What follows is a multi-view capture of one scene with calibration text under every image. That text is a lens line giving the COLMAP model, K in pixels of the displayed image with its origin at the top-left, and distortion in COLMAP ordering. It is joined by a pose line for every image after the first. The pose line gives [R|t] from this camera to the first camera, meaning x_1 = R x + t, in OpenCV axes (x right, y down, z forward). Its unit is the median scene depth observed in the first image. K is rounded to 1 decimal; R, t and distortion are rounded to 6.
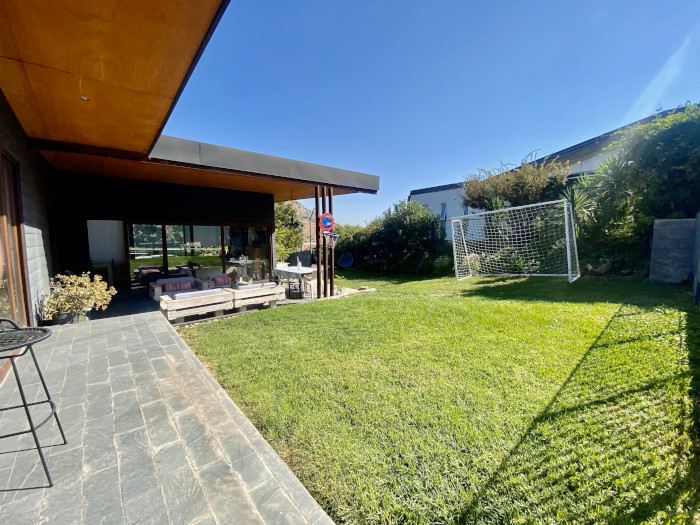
lens RADIAL K [[284.8, 0, 348.7], [0, 284.8, 261.9], [0, 0, 1]] dist [-0.021411, -0.006854]
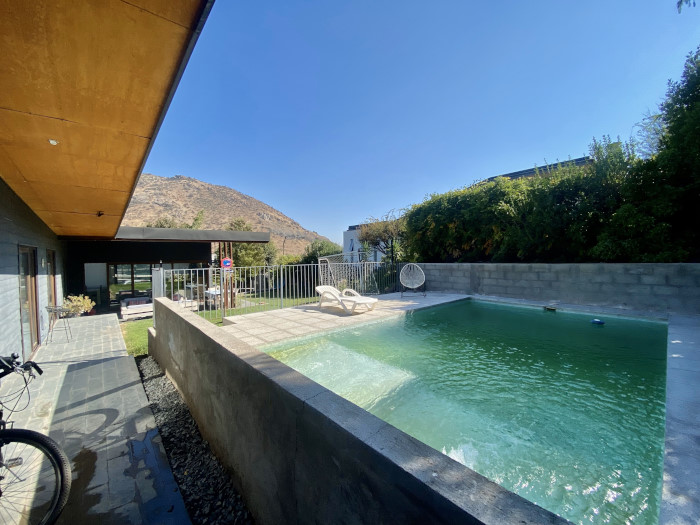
lens RADIAL K [[284.8, 0, 352.1], [0, 284.8, 260.3], [0, 0, 1]] dist [-0.021411, -0.006854]
pose [[0.999982, -0.005598, 0.002348, 1.059858], [0.005756, 0.997292, -0.073321, -0.054780], [-0.001931, 0.073333, 0.997306, -1.077659]]
